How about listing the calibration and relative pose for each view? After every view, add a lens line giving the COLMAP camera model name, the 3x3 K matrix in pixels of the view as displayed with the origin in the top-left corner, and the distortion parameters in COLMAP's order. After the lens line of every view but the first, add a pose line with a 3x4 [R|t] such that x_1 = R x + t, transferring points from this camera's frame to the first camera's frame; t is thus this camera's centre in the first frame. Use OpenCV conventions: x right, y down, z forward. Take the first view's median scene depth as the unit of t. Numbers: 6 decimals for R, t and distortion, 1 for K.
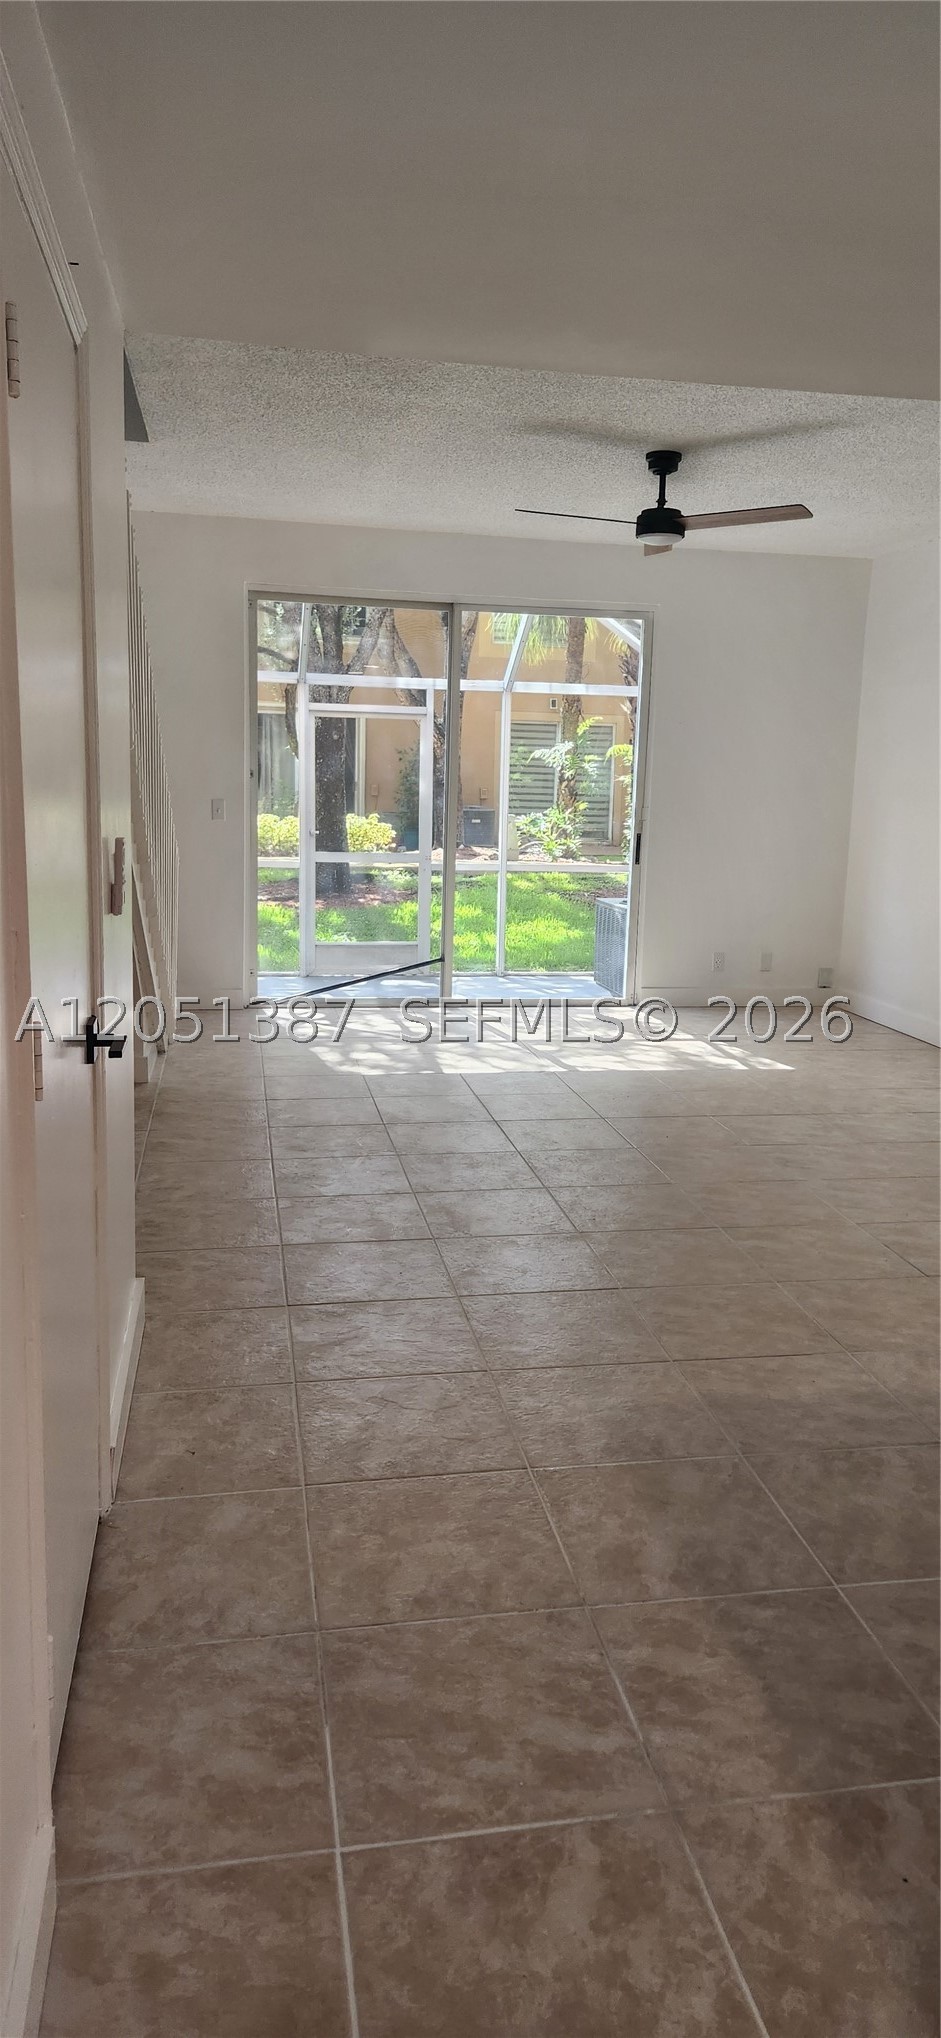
lens RADIAL K [[1378.2, 0, 470.5], [0, 1378.2, 1019.0], [0, 0, 1]] dist [0.042668, -0.001847]
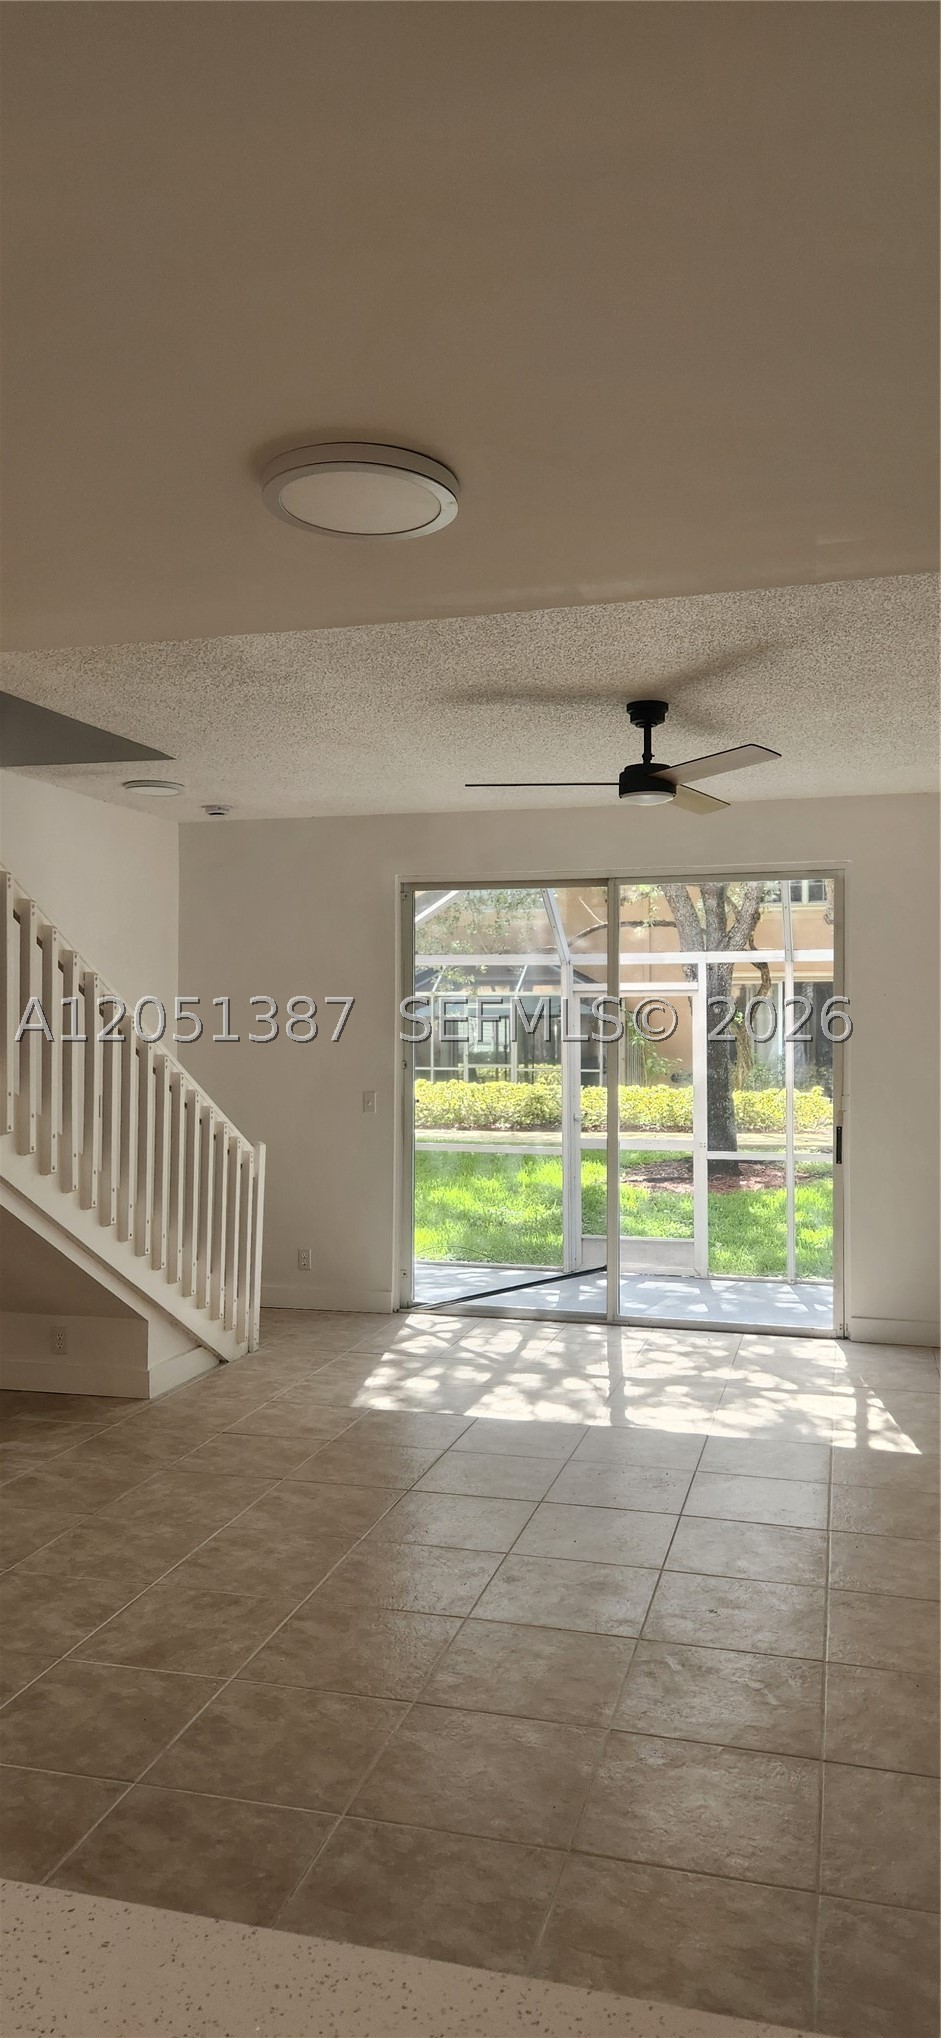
lens RADIAL K [[1378.2, 0, 470.5], [0, 1378.2, 1019.0], [0, 0, 1]] dist [0.042668, -0.001847]
pose [[0.903092, -0.032235, -0.428236, 0.301998], [-0.049185, 0.982853, -0.177709, -0.041315], [0.426621, 0.181550, 0.886021, 0.168451]]
